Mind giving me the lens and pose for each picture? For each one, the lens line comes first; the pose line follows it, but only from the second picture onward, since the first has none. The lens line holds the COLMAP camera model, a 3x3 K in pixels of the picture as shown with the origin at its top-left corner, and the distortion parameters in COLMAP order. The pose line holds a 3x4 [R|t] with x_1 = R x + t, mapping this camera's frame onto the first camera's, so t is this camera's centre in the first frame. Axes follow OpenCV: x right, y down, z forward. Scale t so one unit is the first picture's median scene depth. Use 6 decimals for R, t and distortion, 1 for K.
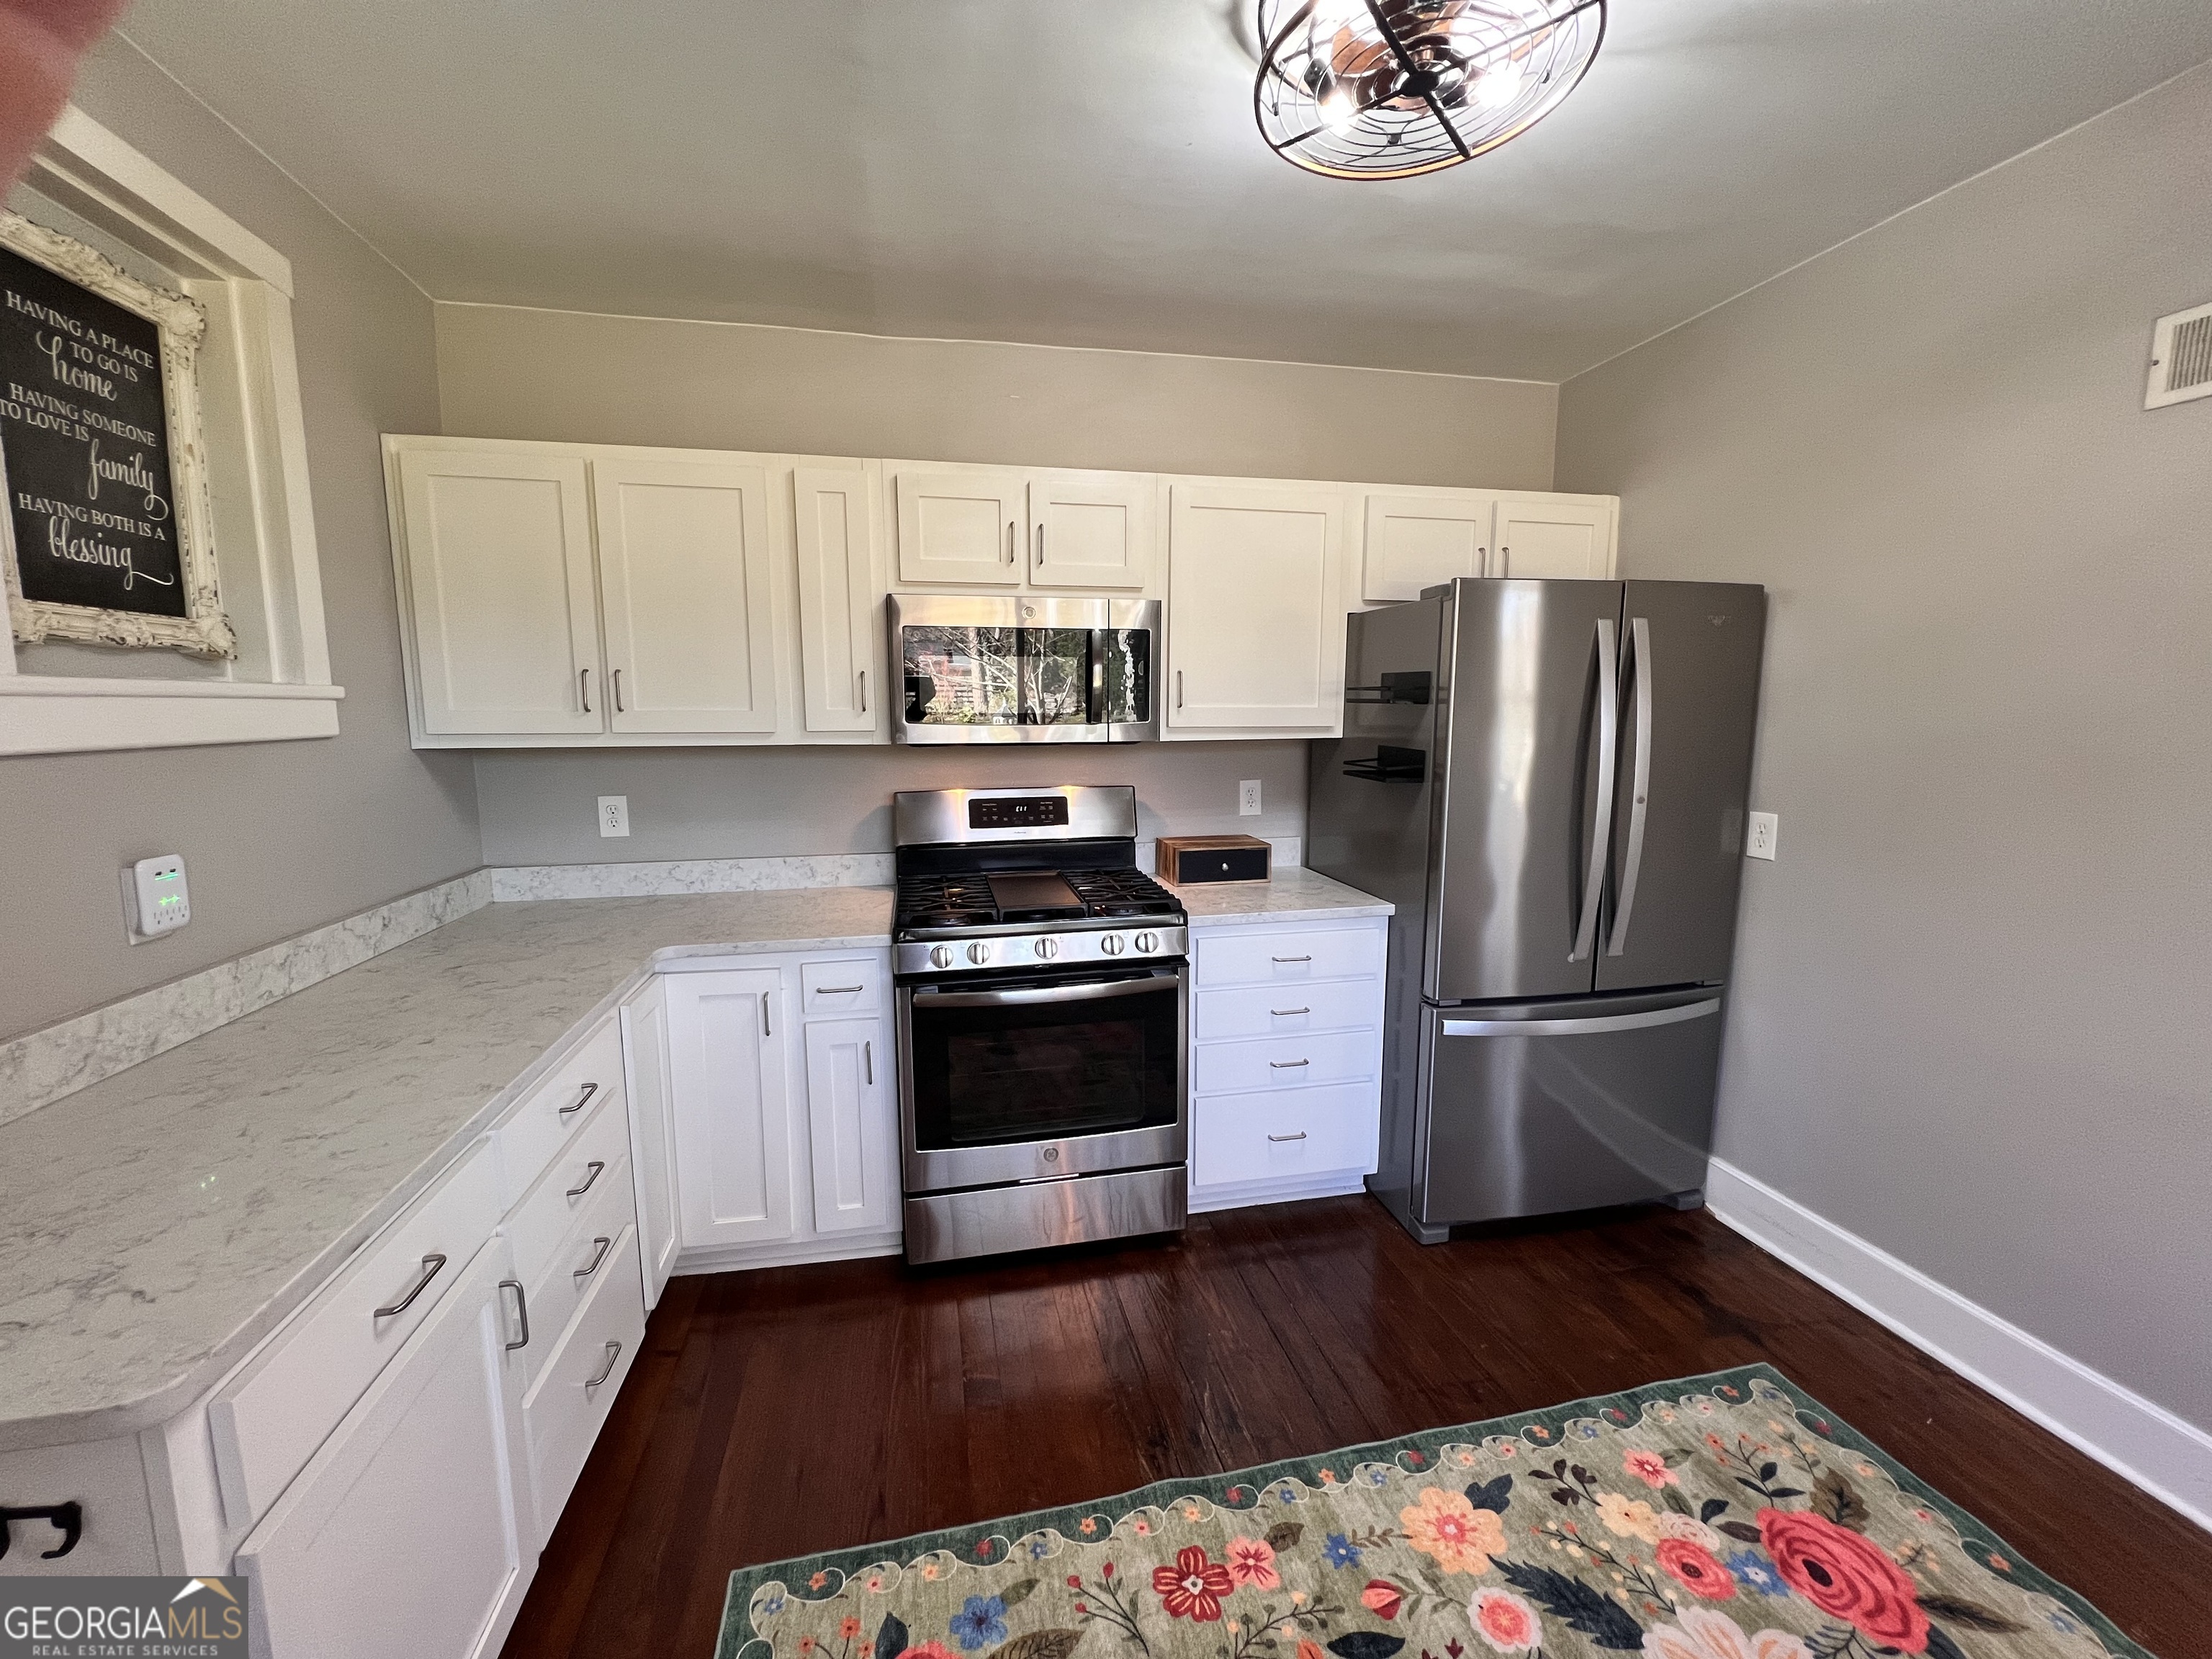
lens RADIAL K [[886.2, 0, 1098.6], [0, 886.2, 823.0], [0, 0, 1]] dist [-0.005056, 0.001093]
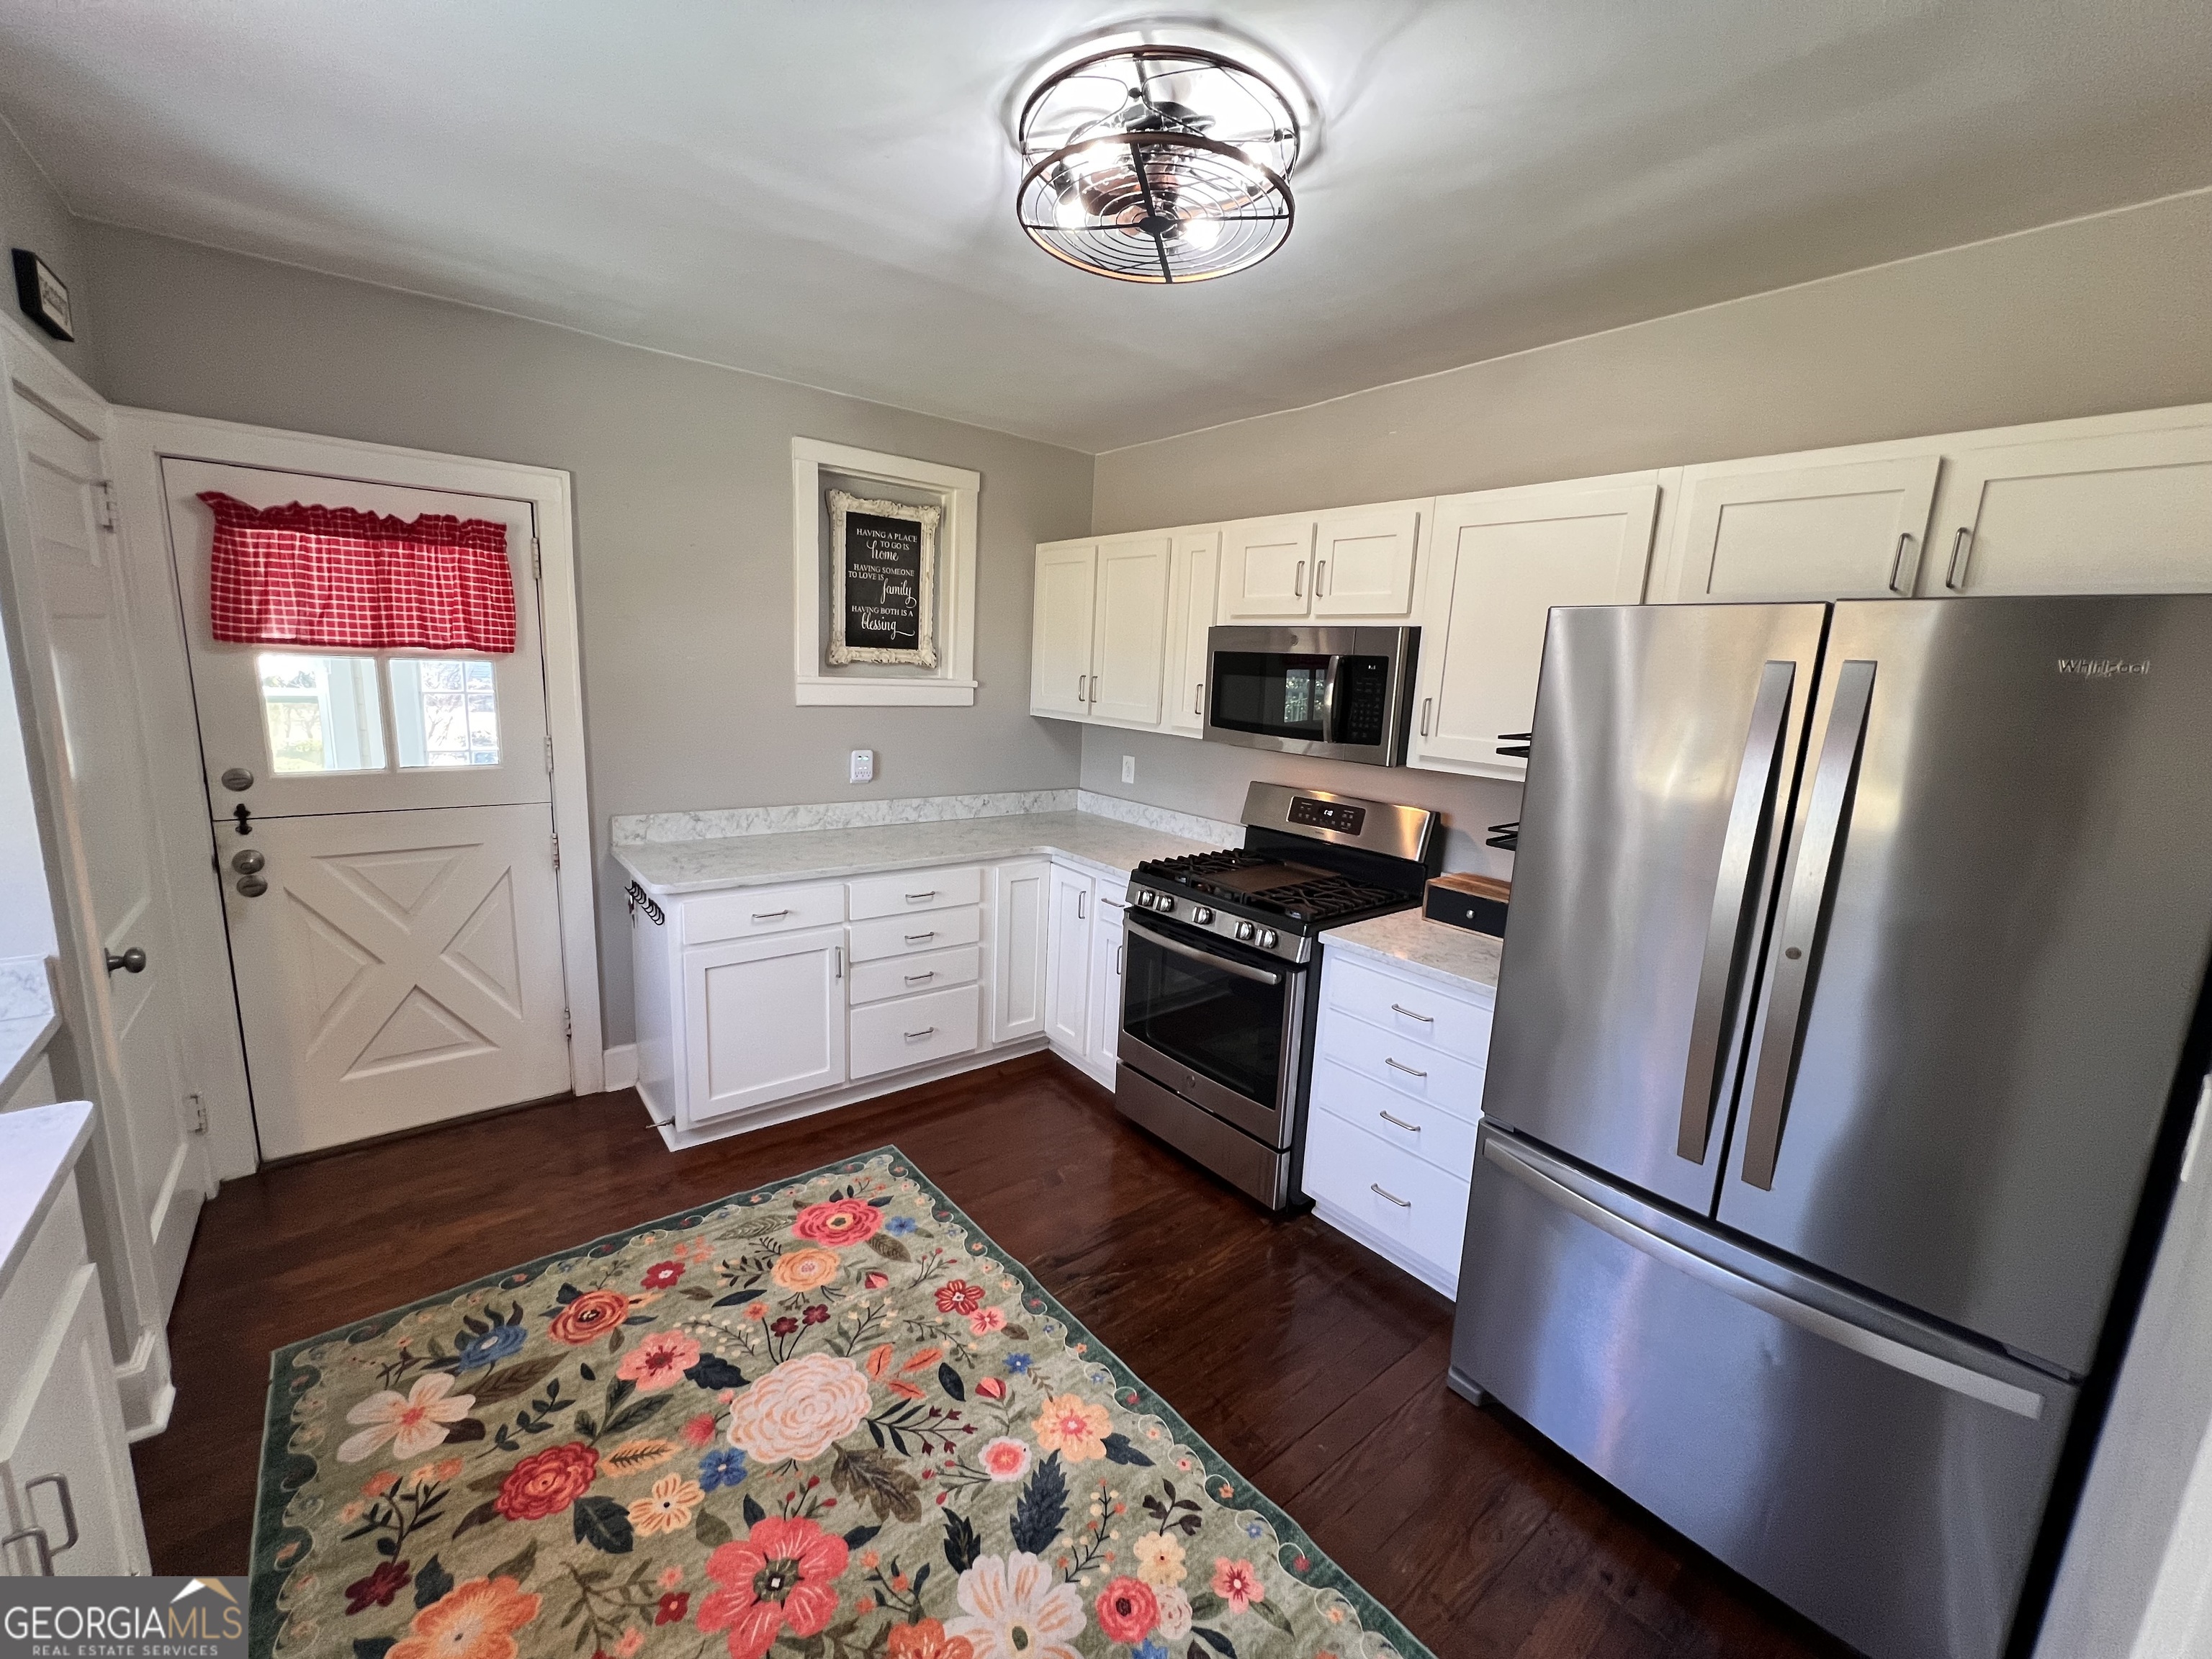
lens RADIAL K [[886.2, 0, 1090.9], [0, 886.2, 824.7], [0, 0, 1]] dist [-0.005056, 0.001093]
pose [[0.451355, 0.184212, -0.873123, 1.090905], [-0.164768, 0.978840, 0.121341, -0.126041], [0.877001, 0.089095, 0.472157, 0.316600]]
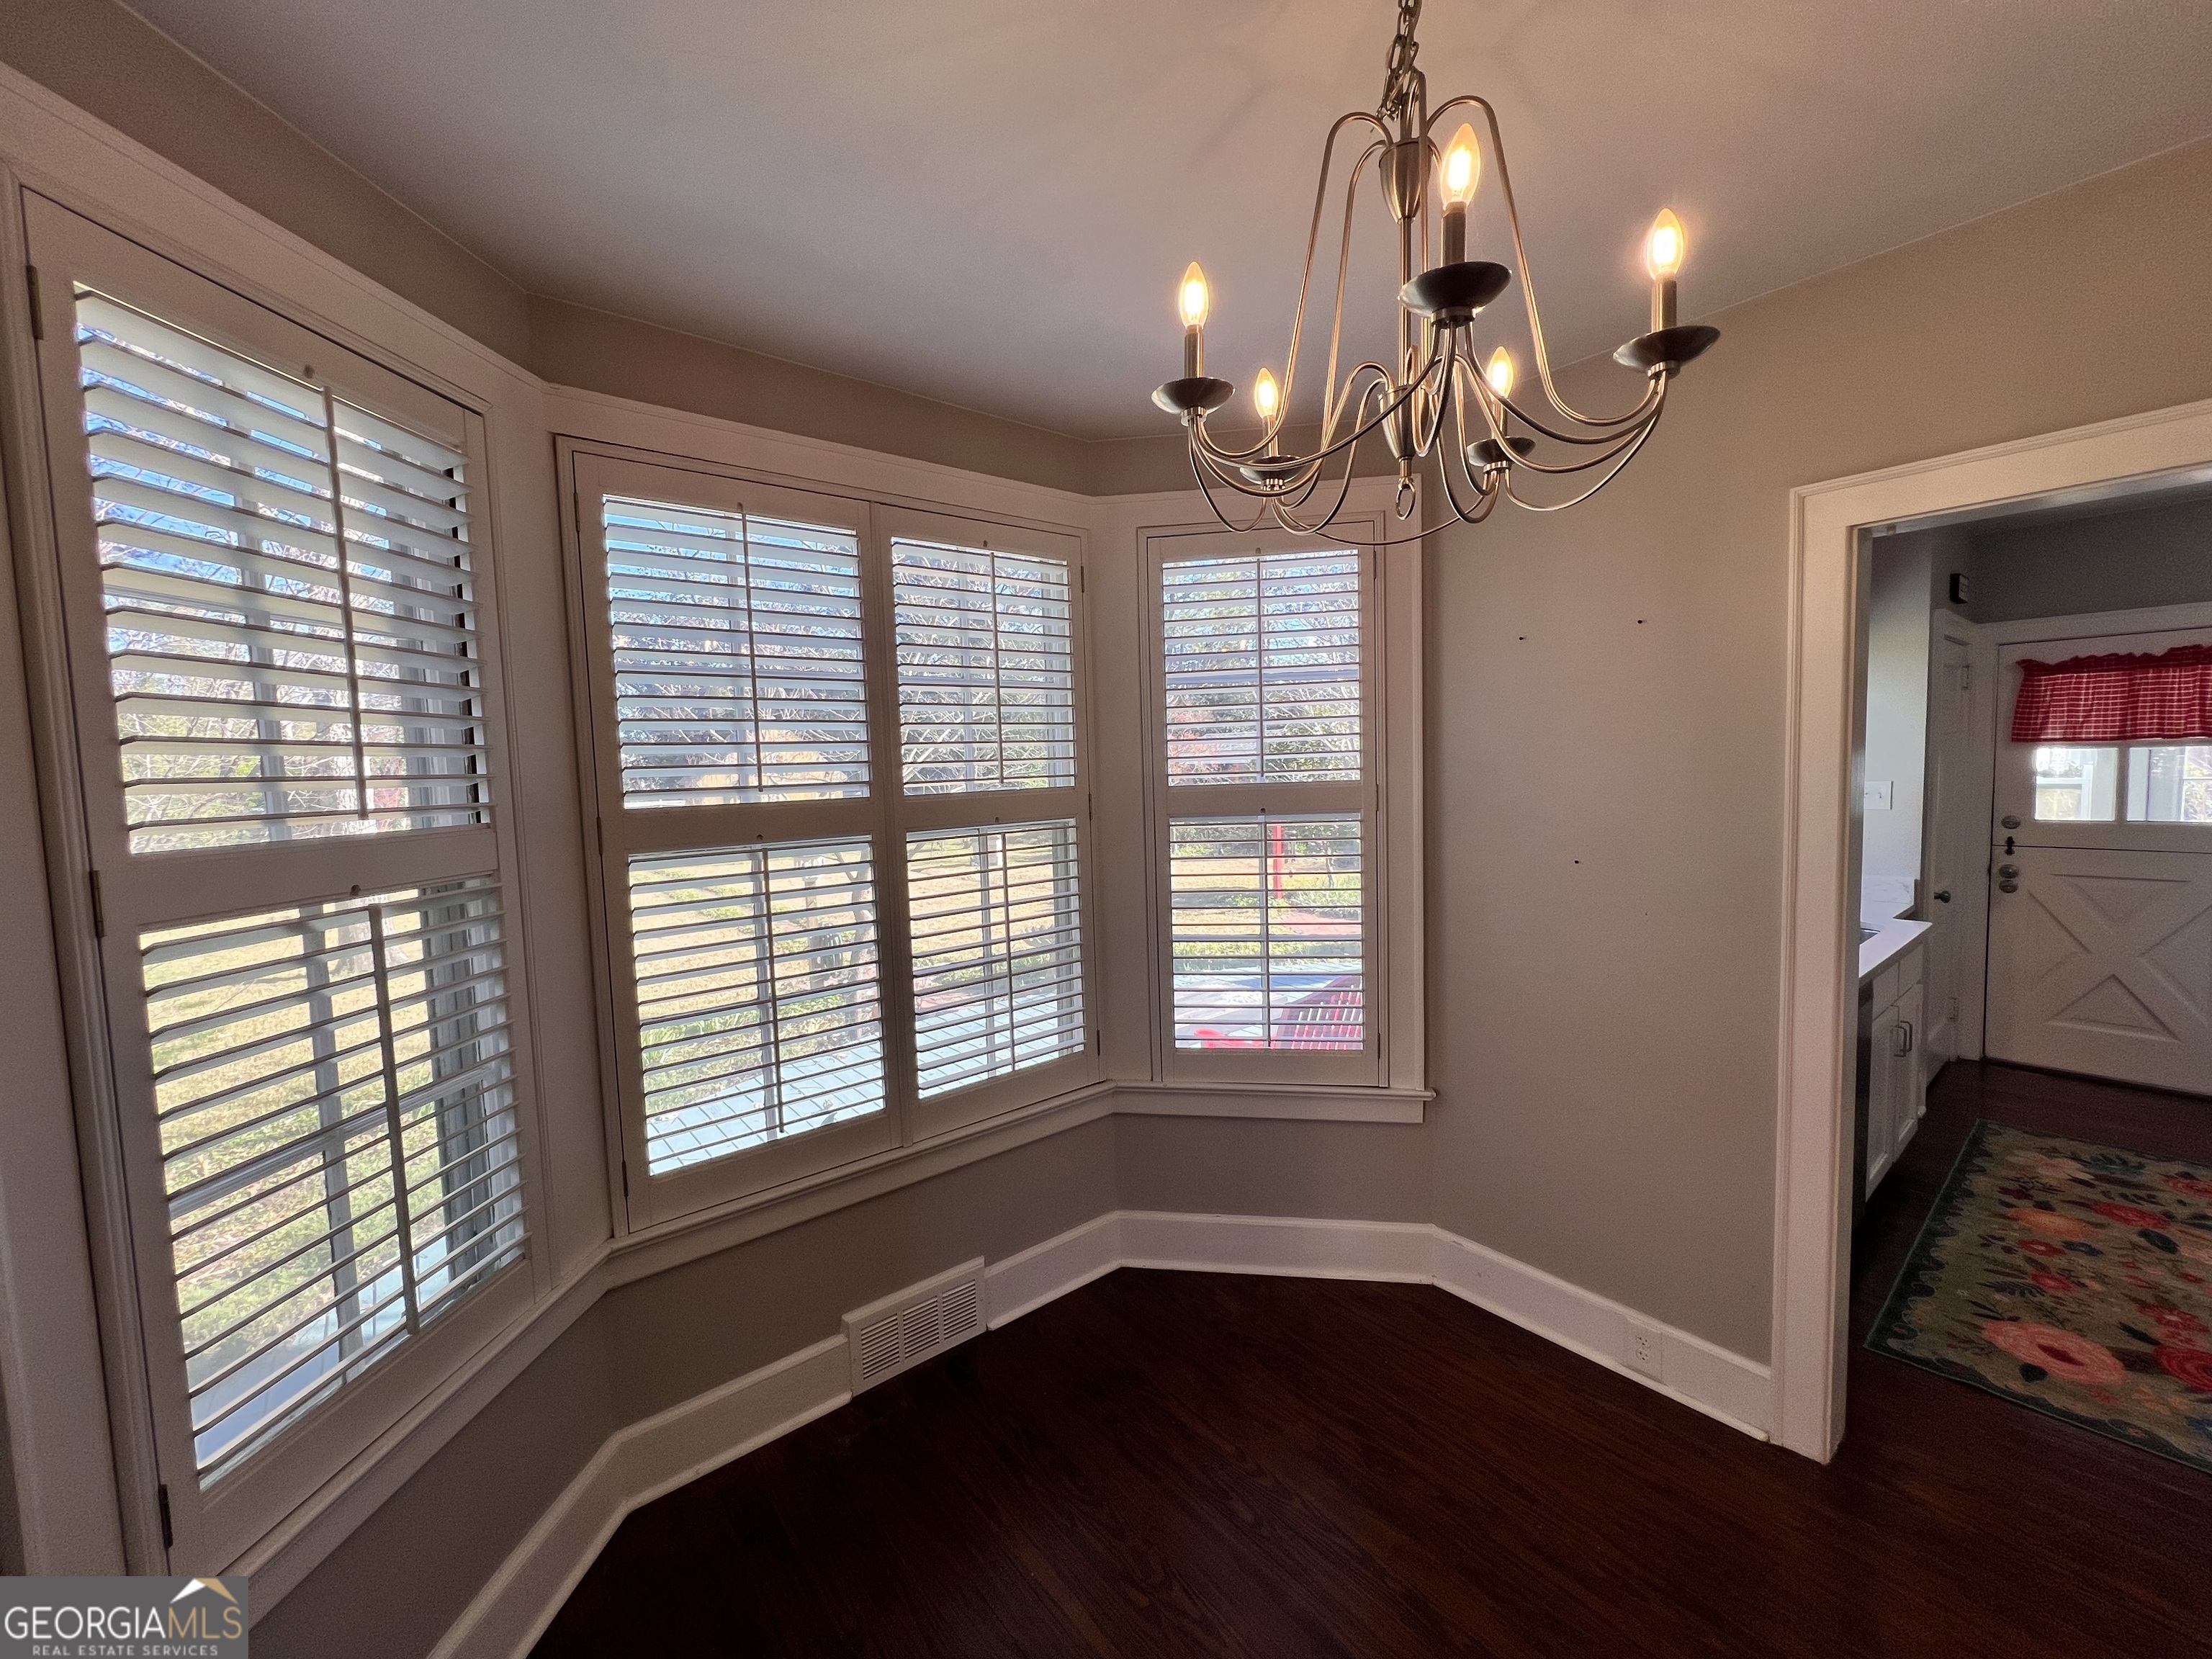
lens RADIAL K [[889.4, 0, 1101.9], [0, 889.4, 821.0], [0, 0, 1]] dist [-0.005816, 0.000740]
pose [[-0.887575, 0.060342, -0.456694, 2.423190], [-0.029826, 0.981776, 0.187685, -0.178185], [0.459696, 0.180206, -0.869601, 0.706788]]
